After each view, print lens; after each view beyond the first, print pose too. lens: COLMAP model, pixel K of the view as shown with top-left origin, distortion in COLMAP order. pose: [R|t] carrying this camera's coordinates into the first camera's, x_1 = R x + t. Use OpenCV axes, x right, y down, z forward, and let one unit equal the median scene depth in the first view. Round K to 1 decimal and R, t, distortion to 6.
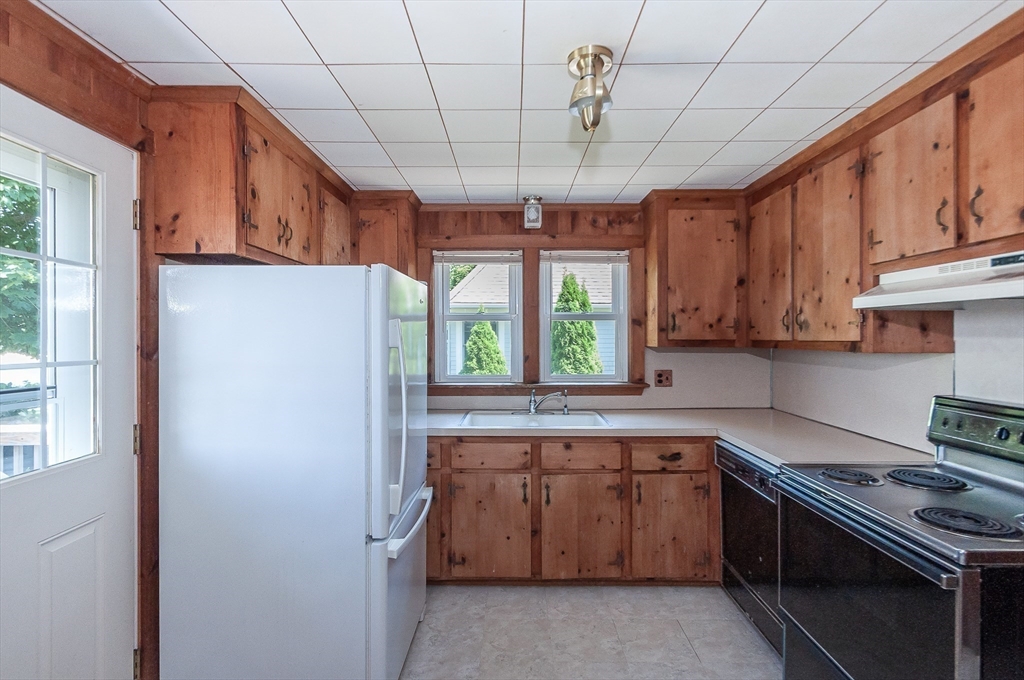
lens RADIAL K [[507.9, 0, 535.9], [0, 507.9, 338.6], [0, 0, 1]] dist [0.016791, -0.006290]
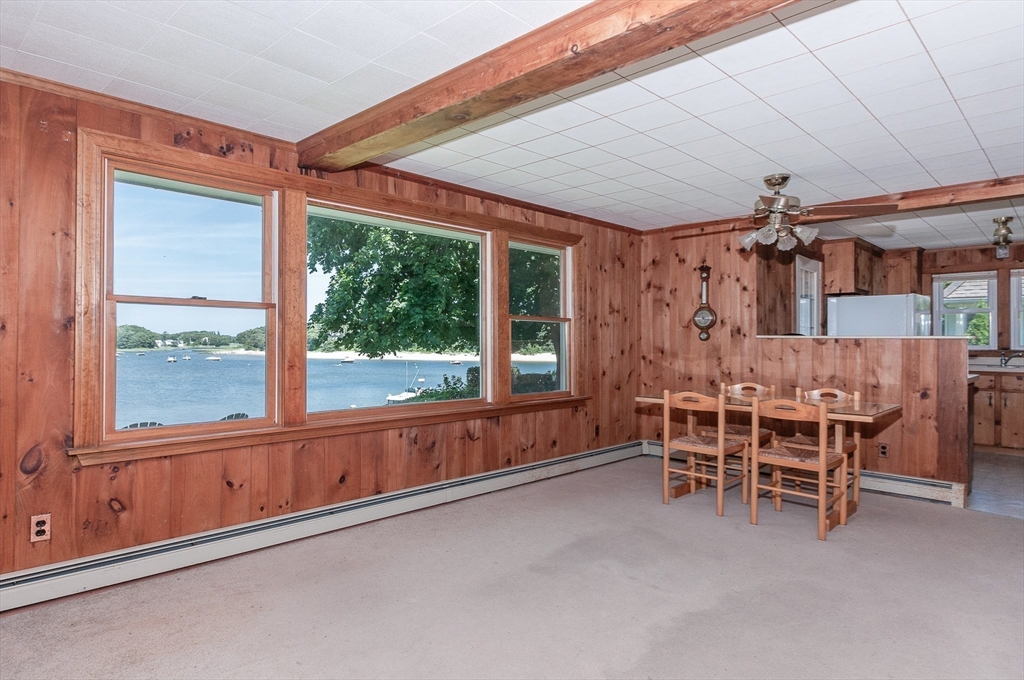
lens RADIAL K [[589.5, 0, 529.2], [0, 589.5, 336.9], [0, 0, 1]] dist [0.012551, 0.000152]
pose [[0.703961, -0.003831, -0.710228, 0.346638], [-0.005803, 0.999921, -0.011145, 0.093740], [0.710215, 0.011968, 0.703883, -1.824864]]
